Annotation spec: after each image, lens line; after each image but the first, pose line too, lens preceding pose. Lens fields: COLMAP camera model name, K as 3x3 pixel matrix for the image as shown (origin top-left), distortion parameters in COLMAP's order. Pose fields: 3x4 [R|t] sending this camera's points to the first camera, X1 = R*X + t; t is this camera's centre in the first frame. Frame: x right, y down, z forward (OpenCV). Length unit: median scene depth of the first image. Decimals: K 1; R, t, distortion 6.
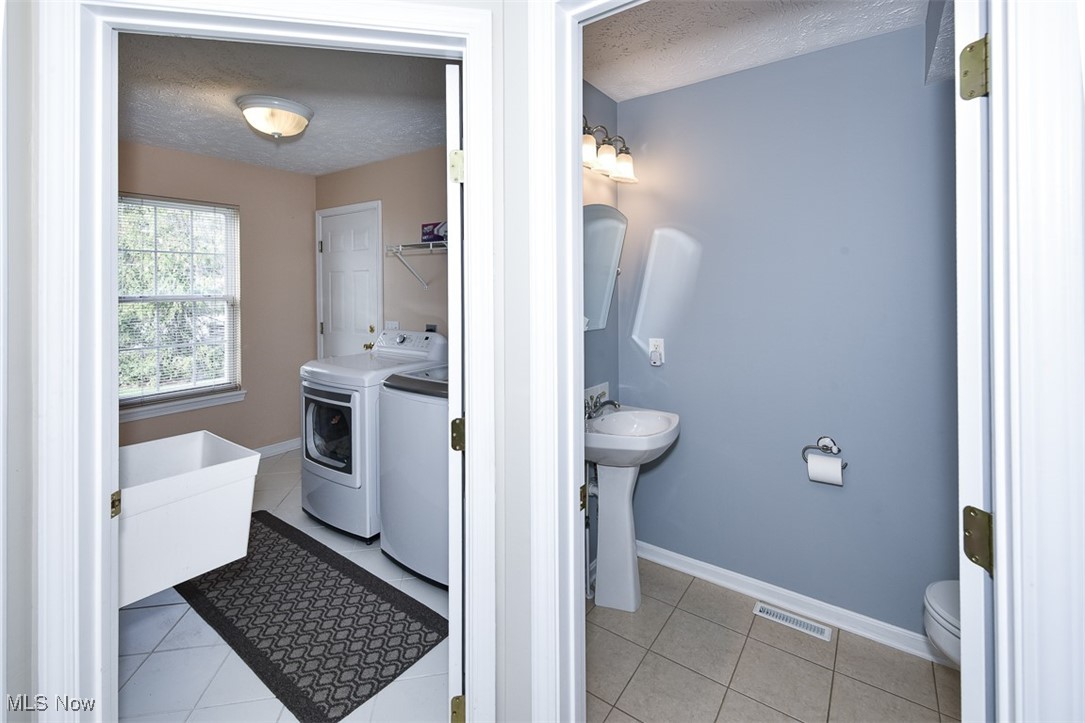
lens RADIAL K [[478.2, 0, 555.4], [0, 478.2, 291.2], [0, 0, 1]] dist [0.020963, -0.008159]
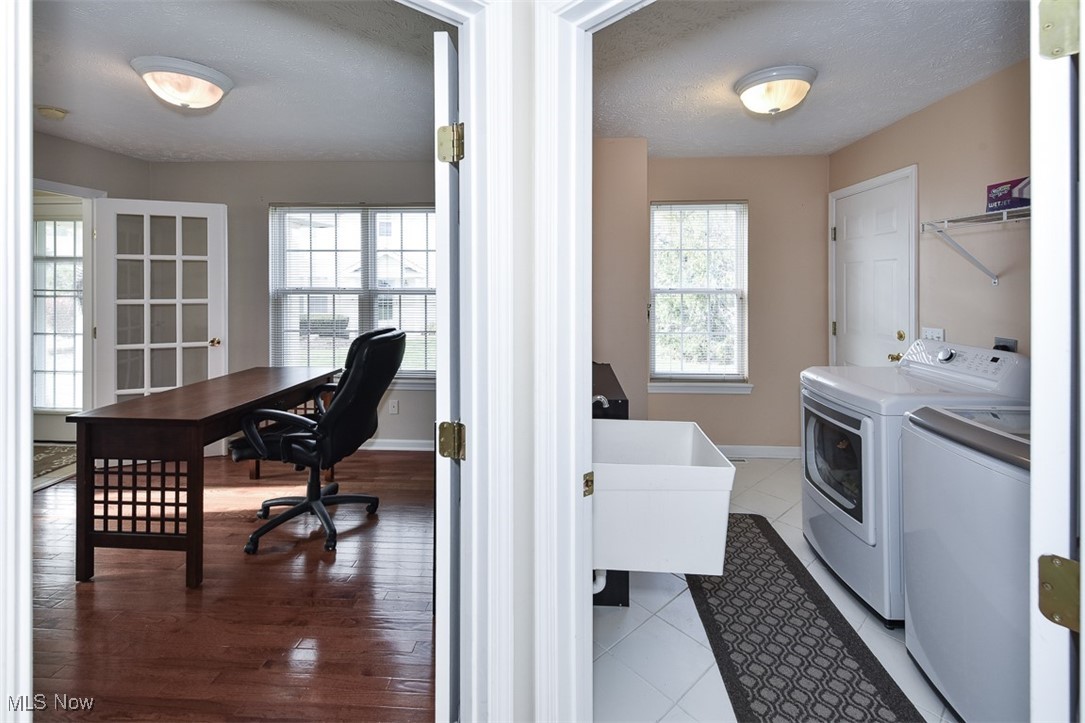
lens RADIAL K [[478.2, 0, 540.9], [0, 478.2, 283.0], [0, 0, 1]] dist [0.020963, -0.008159]
pose [[0.516506, 0.006354, -0.856260, -0.027407], [-0.011223, 0.999937, 0.000650, 0.000968], [0.856210, 0.009274, 0.516544, 0.145265]]
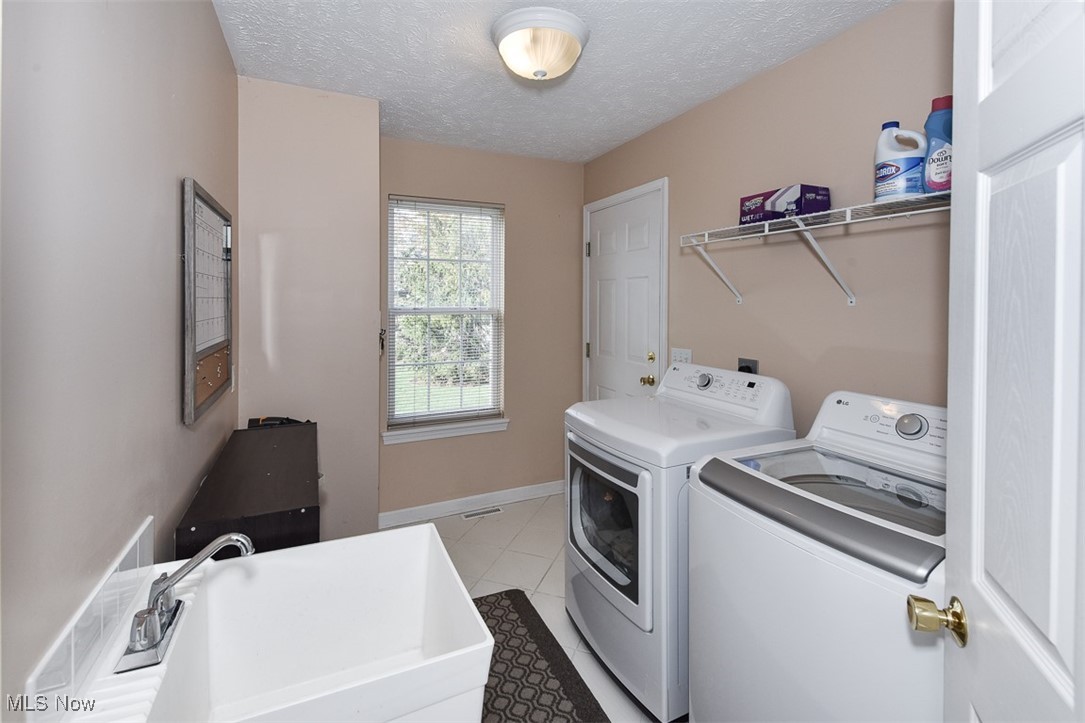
lens RADIAL K [[478.2, 0, 533.4], [0, 478.2, 297.4], [0, 0, 1]] dist [0.020963, -0.008159]
pose [[0.851808, 0.003857, -0.523840, -0.201547], [-0.012970, 0.999822, -0.013729, 0.000505], [0.523693, 0.018489, 0.851706, 0.372505]]
